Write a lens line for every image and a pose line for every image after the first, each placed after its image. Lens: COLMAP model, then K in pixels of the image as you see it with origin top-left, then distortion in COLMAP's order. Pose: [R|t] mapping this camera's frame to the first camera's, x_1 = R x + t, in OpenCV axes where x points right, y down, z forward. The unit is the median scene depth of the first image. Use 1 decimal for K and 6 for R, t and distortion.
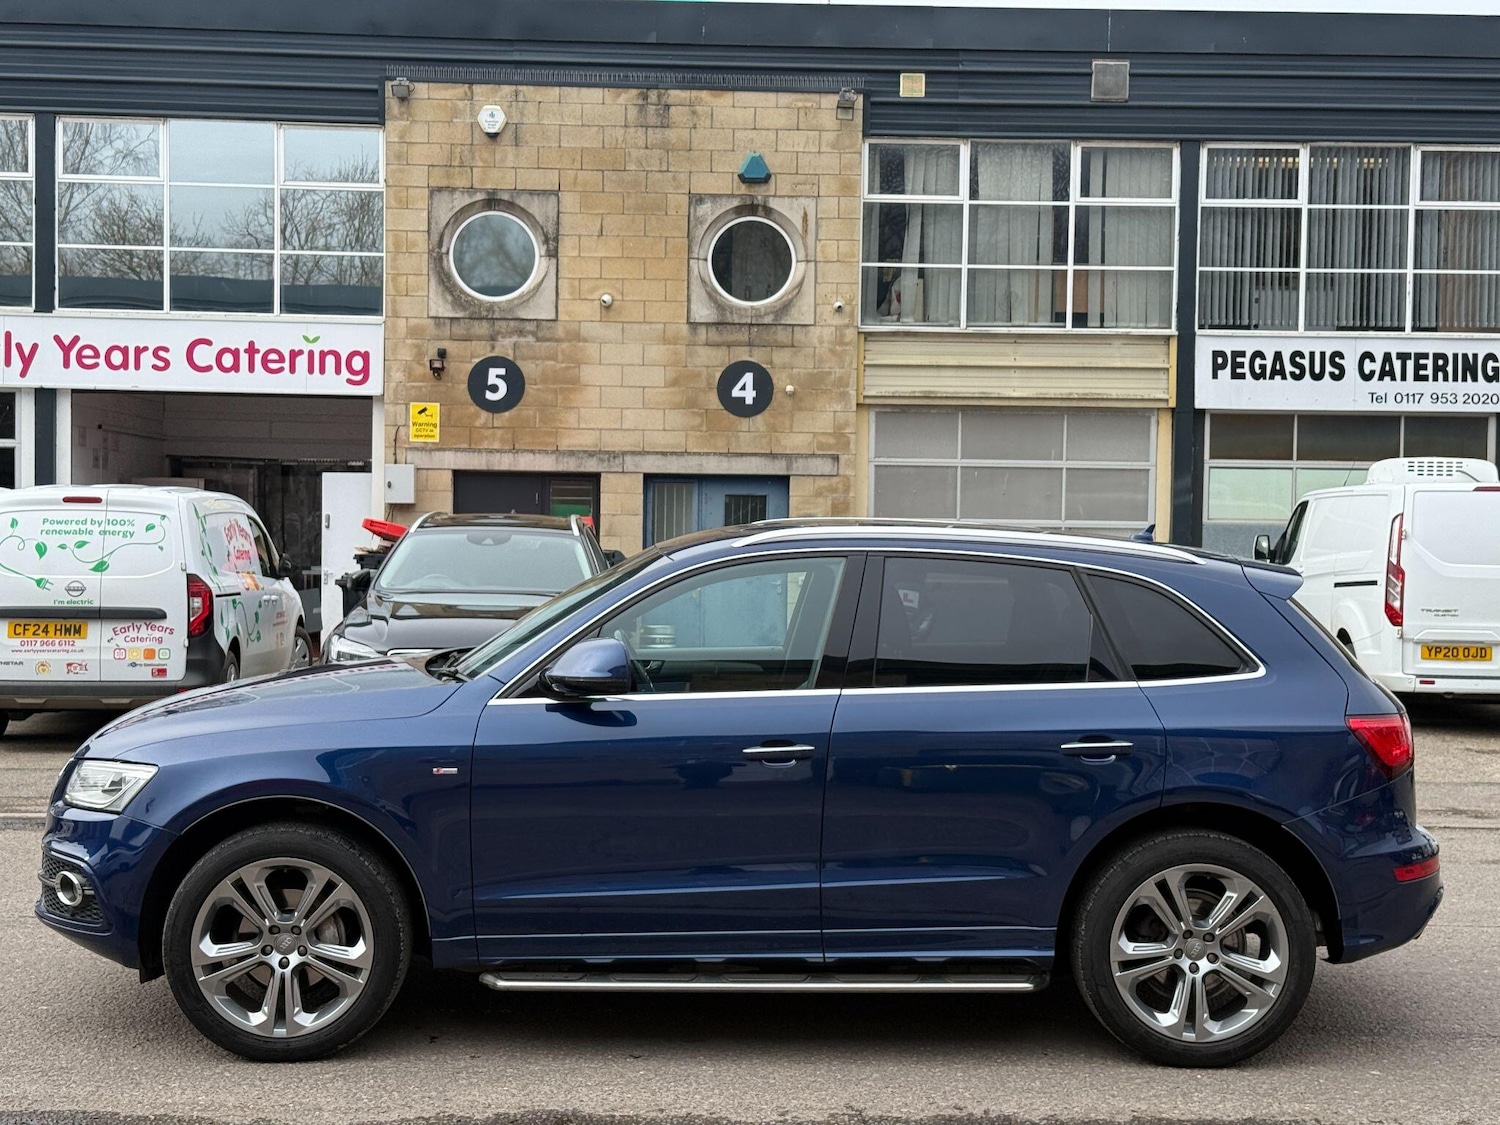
lens RADIAL K [[2086.2, 0, 731.6], [0, 2086.2, 579.3], [0, 0, 1]] dist [0.210123, -0.432289]
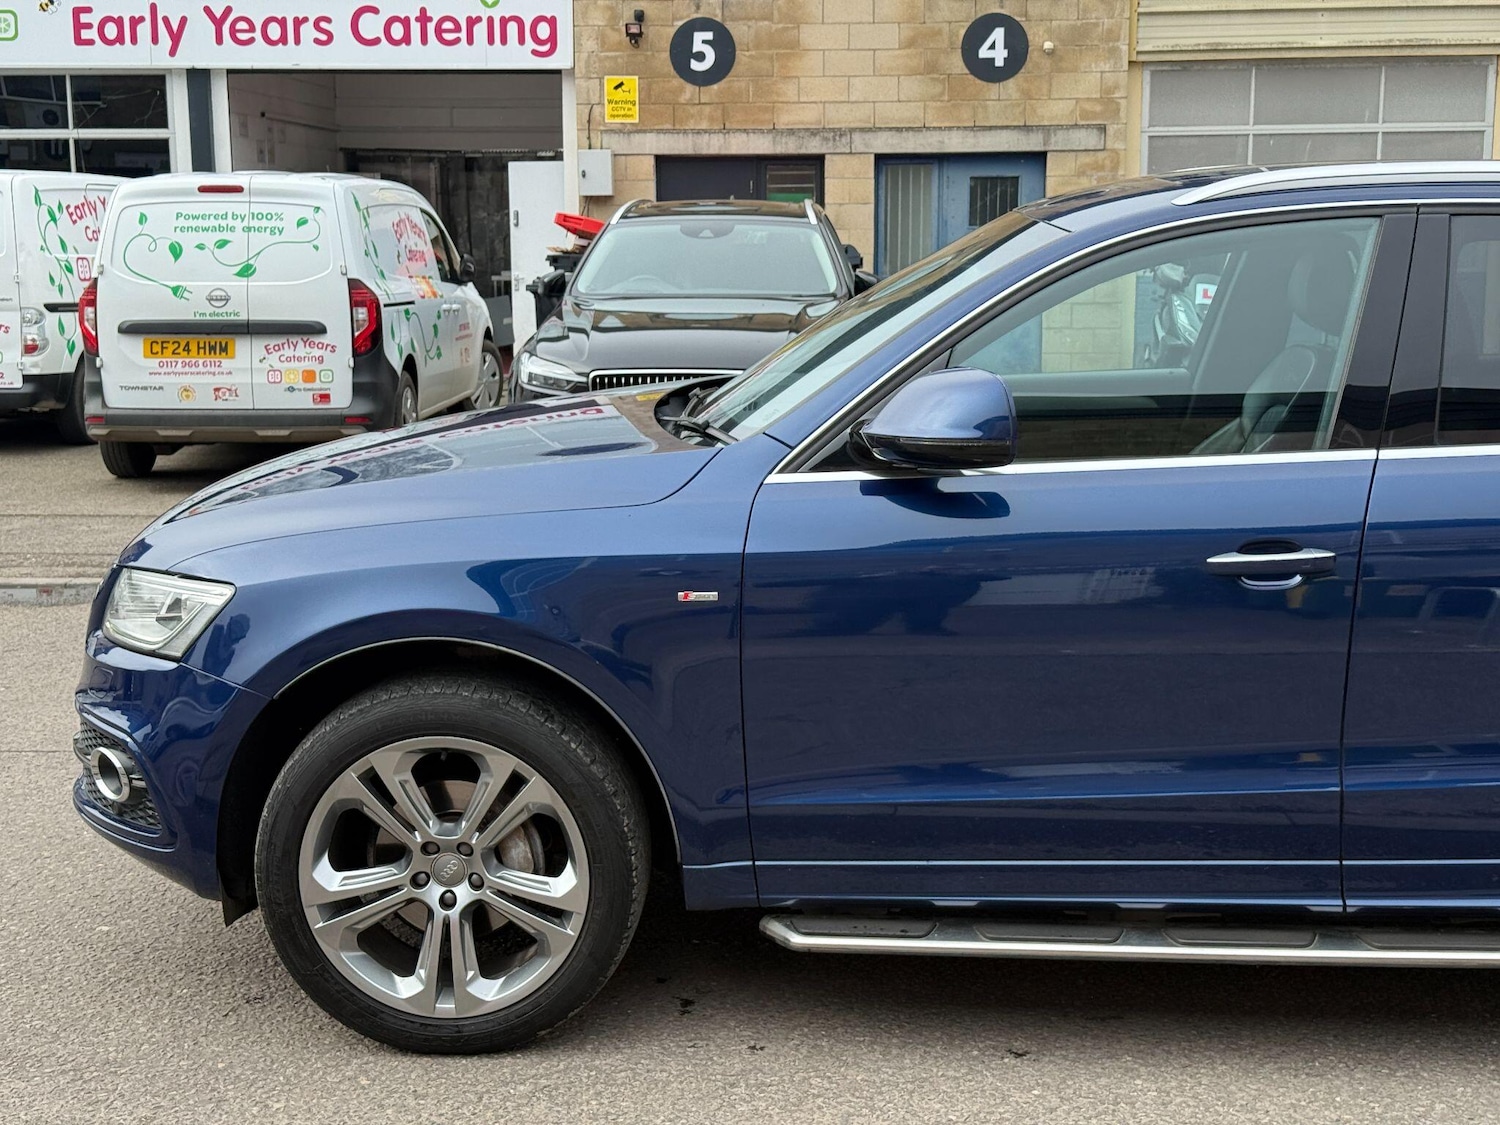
lens RADIAL K [[2100.3, 0, 750.0], [0, 2100.3, 562.5], [0, 0, 1]] dist [0.191341, -0.383398]
pose [[0.996305, -0.005959, -0.085674, -0.028886], [0.017177, 0.991258, 0.130815, 0.001628], [0.084146, -0.131803, 0.987698, 0.168900]]
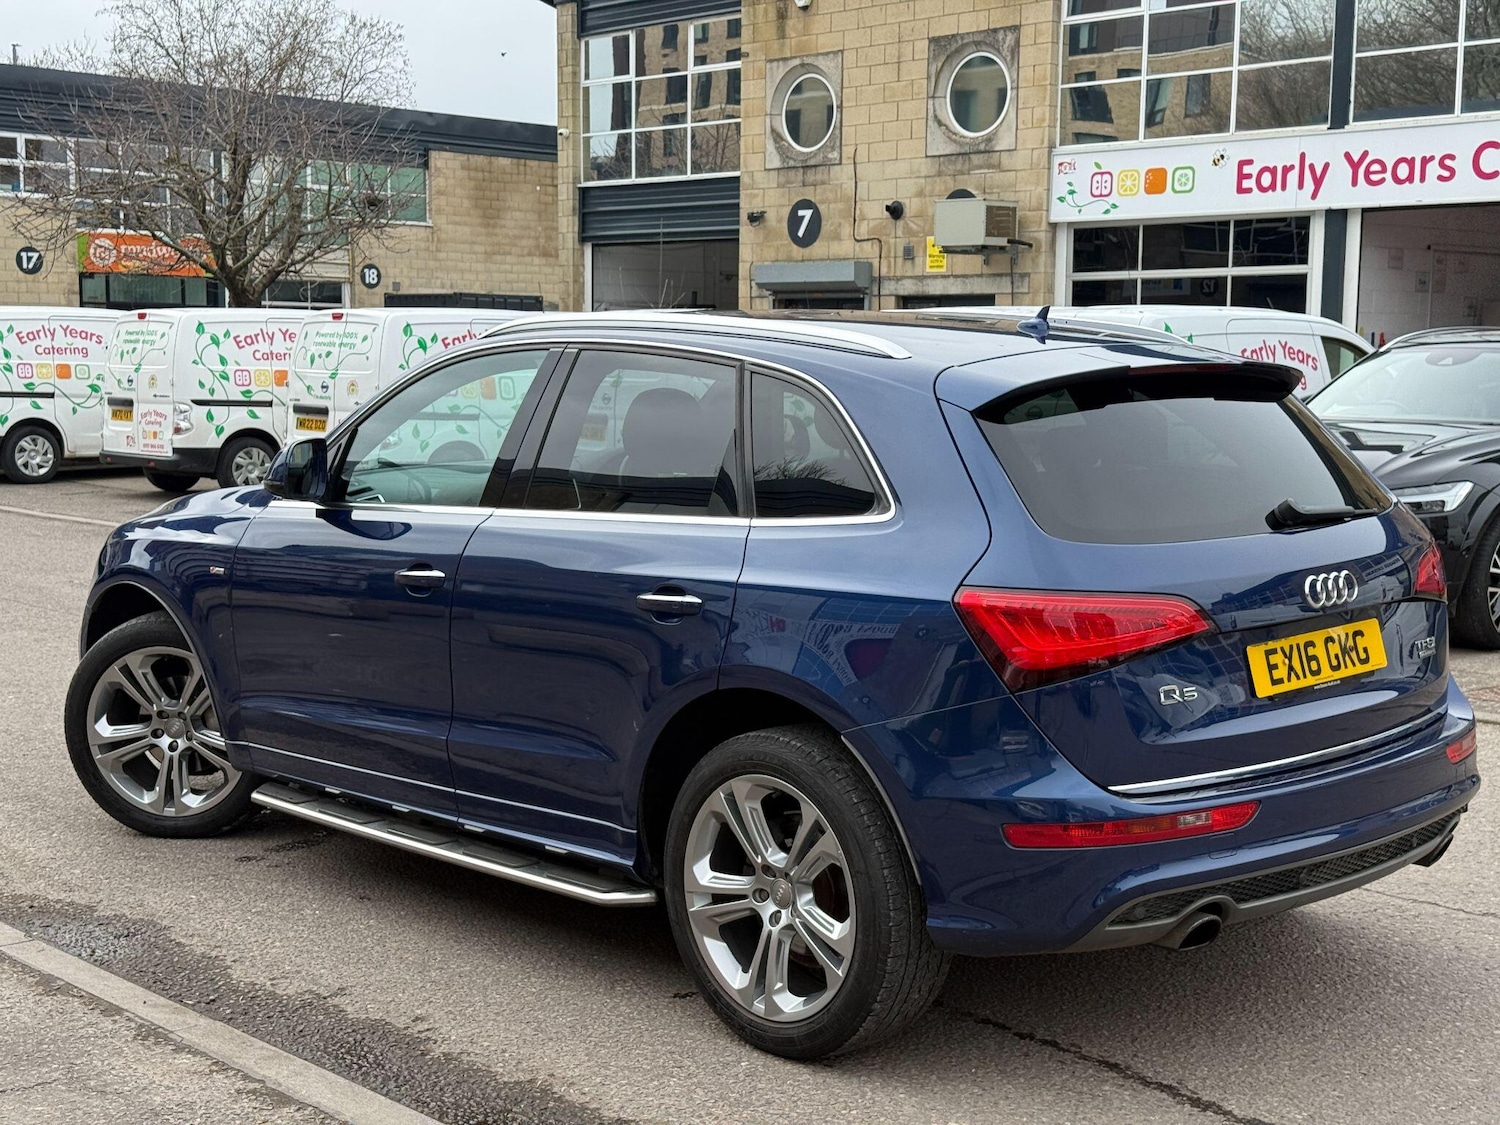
lens RADIAL K [[2081.9, 0, 722.7], [0, 2081.9, 574.6], [0, 0, 1]] dist [0.212817, -0.417875]
pose [[0.677775, 0.074092, -0.731526, 0.294399], [-0.021625, 0.996488, 0.080893, 0.004022], [0.734951, -0.039008, 0.676997, 0.209443]]
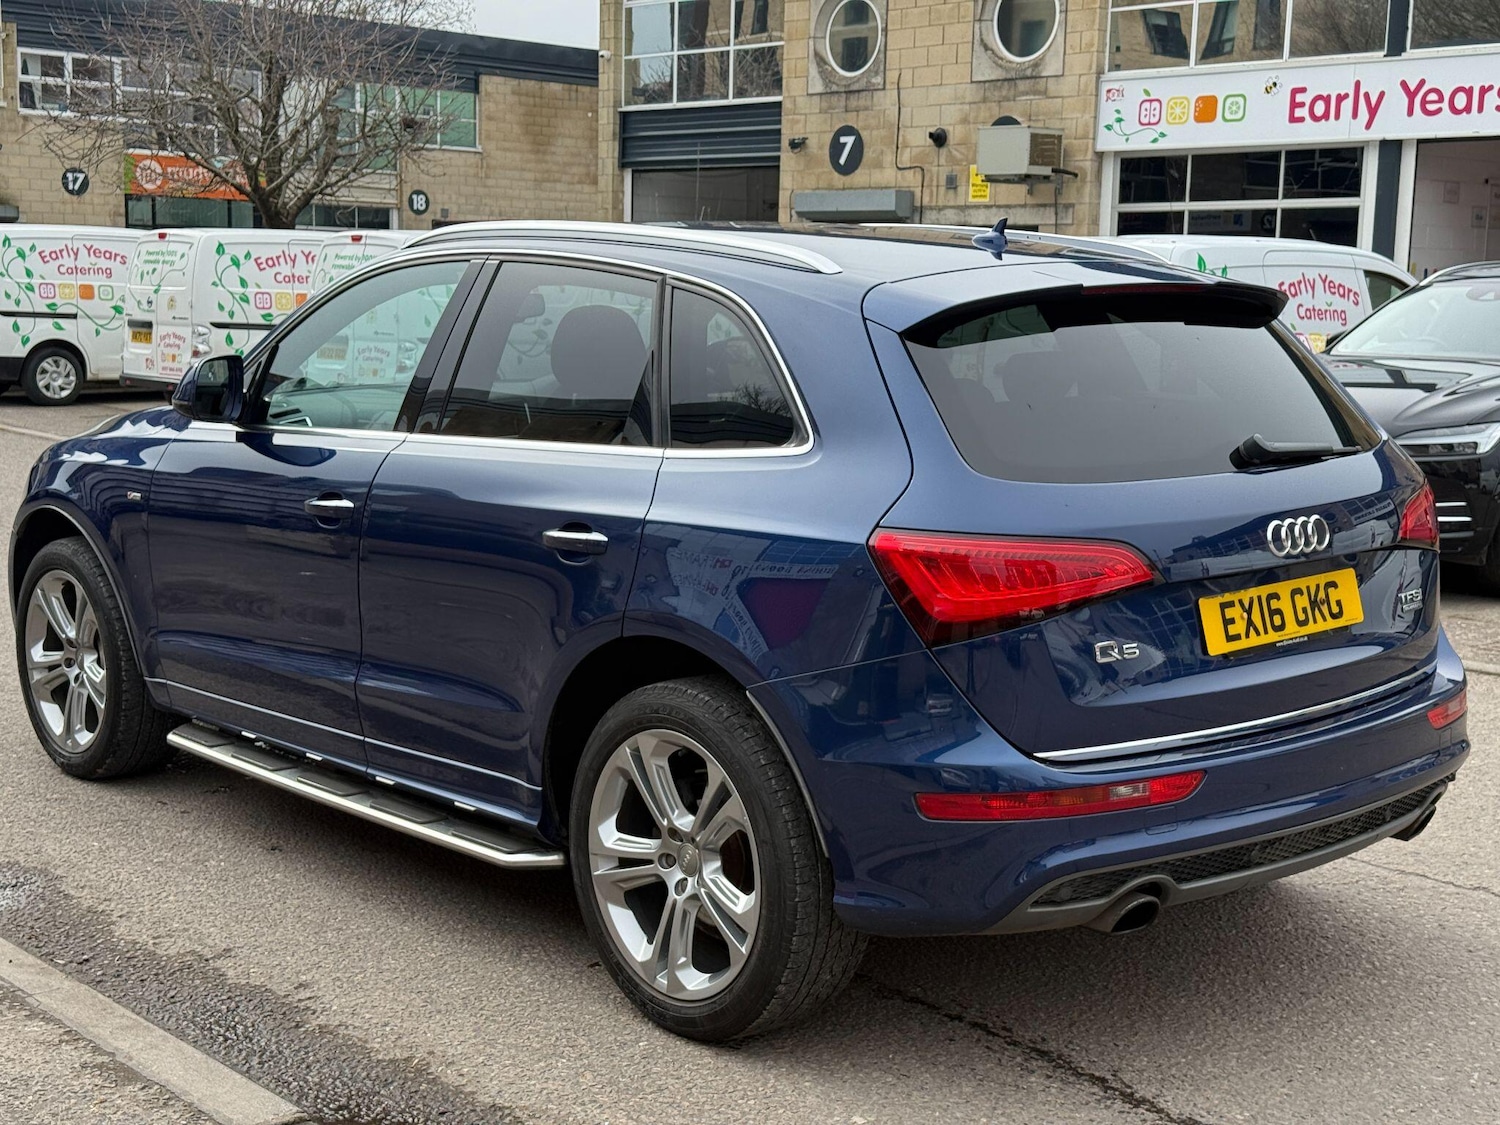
lens RADIAL K [[2086.2, 0, 731.6], [0, 2086.2, 579.3], [0, 0, 1]] dist [0.210123, -0.432289]
pose [[0.660915, 0.109237, -0.742468, 0.288437], [-0.035139, 0.992769, 0.114784, 0.005289], [0.749638, -0.049773, 0.659974, 0.238083]]
